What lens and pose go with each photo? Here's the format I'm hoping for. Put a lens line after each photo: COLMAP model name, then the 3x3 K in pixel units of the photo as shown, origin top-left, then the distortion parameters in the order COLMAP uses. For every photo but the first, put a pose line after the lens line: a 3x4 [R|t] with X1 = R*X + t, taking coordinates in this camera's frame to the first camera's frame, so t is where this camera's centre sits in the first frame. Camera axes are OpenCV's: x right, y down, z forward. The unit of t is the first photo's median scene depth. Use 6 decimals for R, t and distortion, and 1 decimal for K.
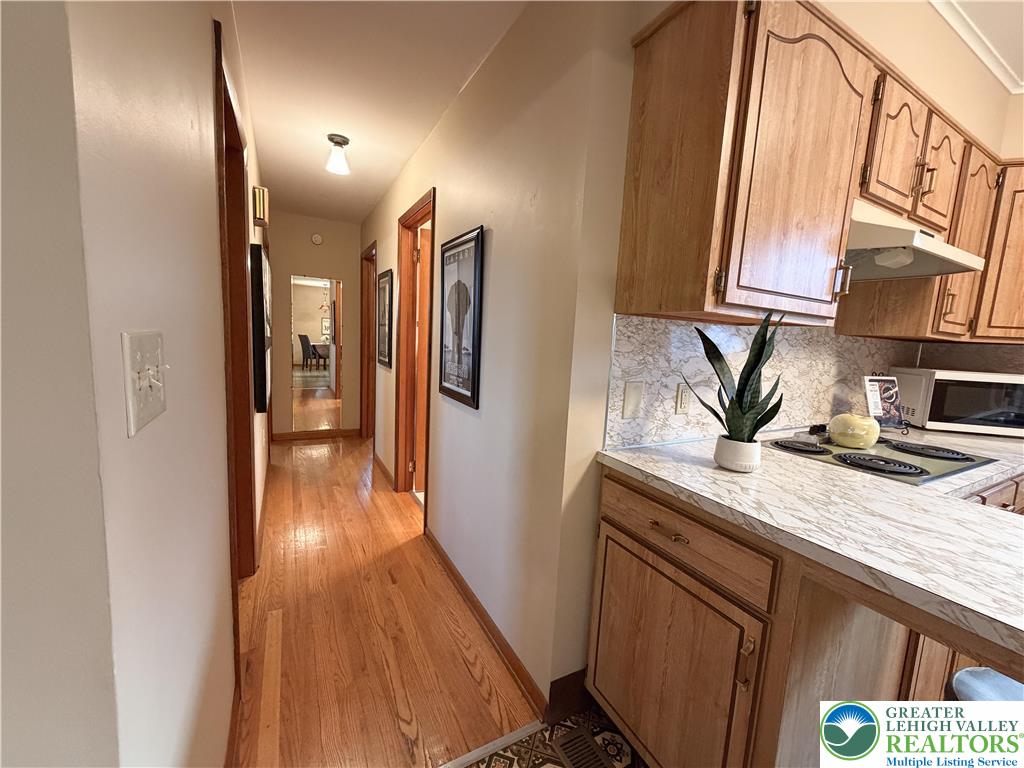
lens RADIAL K [[409.2, 0, 513.8], [0, 409.2, 384.1], [0, 0, 1]] dist [0.000496, 0.000191]
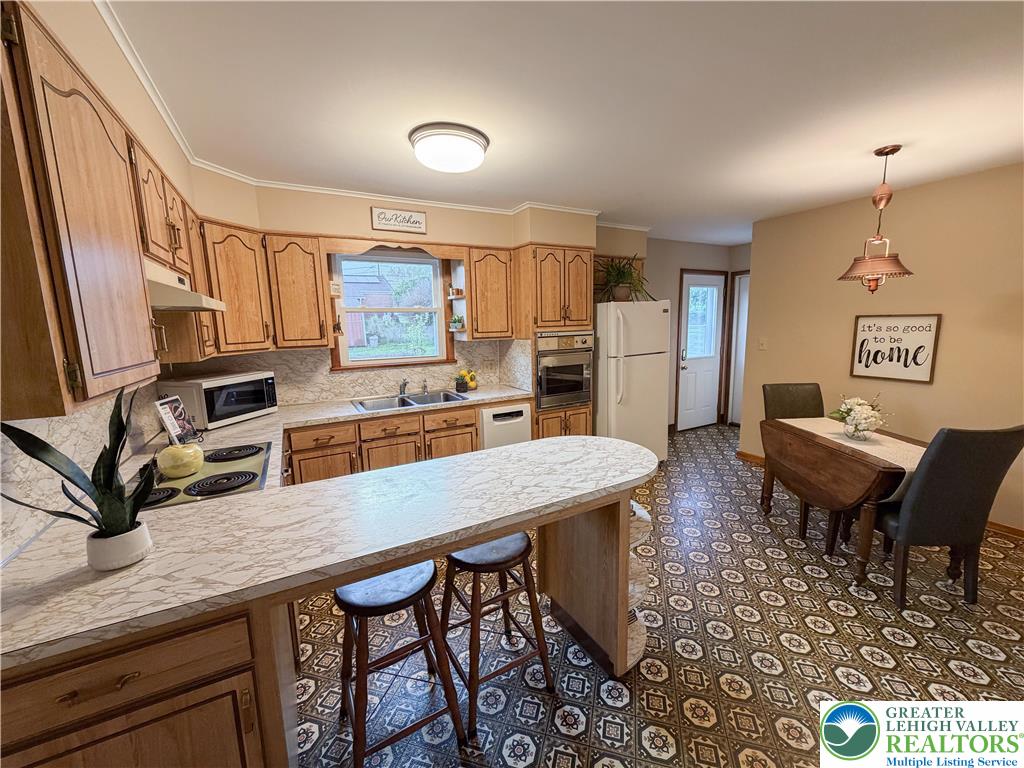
lens RADIAL K [[409.2, 0, 517.4], [0, 409.2, 384.8], [0, 0, 1]] dist [0.000496, 0.000191]
pose [[-0.007762, -0.205025, 0.978726, -0.219929], [0.139622, 0.968946, 0.204084, -0.197538], [-0.990174, 0.138236, 0.021105, 0.077209]]
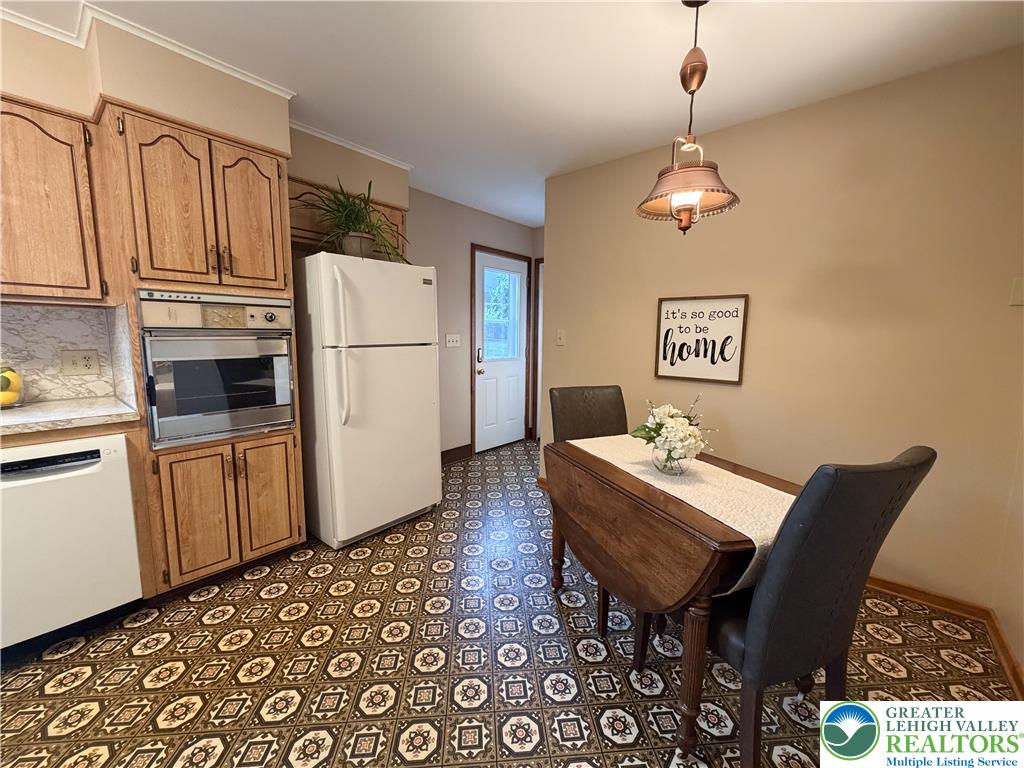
lens RADIAL K [[409.2, 0, 517.9], [0, 409.2, 384.1], [0, 0, 1]] dist [0.000496, 0.000191]
pose [[-0.364236, -0.171200, 0.915436, 0.666748], [0.076413, 0.974151, 0.212584, 0.112852], [-0.928167, 0.147382, -0.341739, -0.609927]]
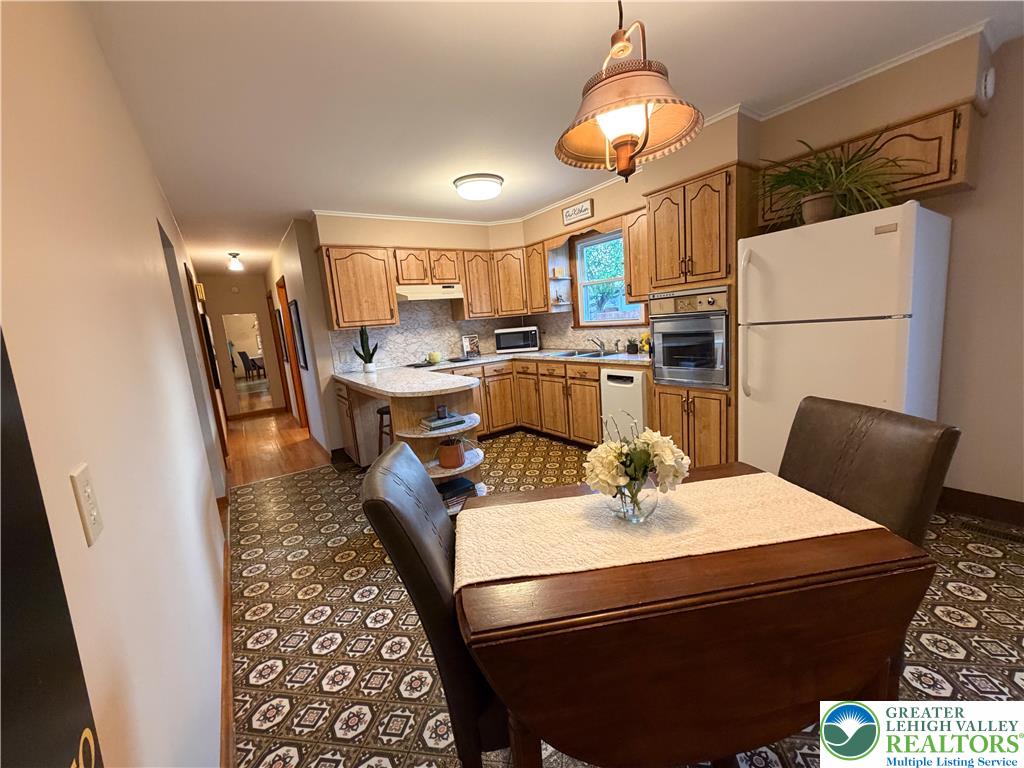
lens RADIAL K [[409.2, 0, 515.8], [0, 409.2, 386.1], [0, 0, 1]] dist [0.000496, 0.000191]
pose [[0.985450, -0.145954, 0.087096, 1.242488], [0.142335, 0.988729, 0.046438, 0.294861], [-0.092892, -0.033365, 0.995117, -2.156040]]
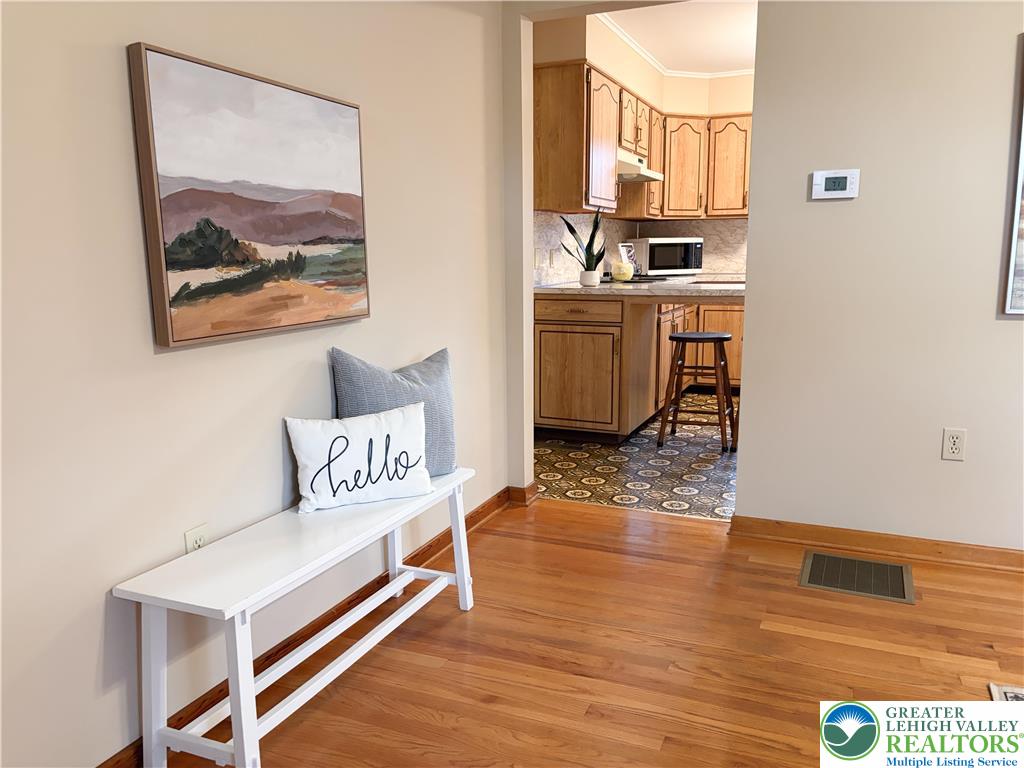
lens RADIAL K [[776.0, 0, 511.2], [0, 776.0, 384.5], [0, 0, 1]] dist [0.012685, -0.002526]
pose [[0.791407, -0.160761, 0.589772, -1.827621], [0.118841, 0.986854, 0.109526, 0.192071], [-0.599626, -0.016590, 0.800108, -1.596564]]
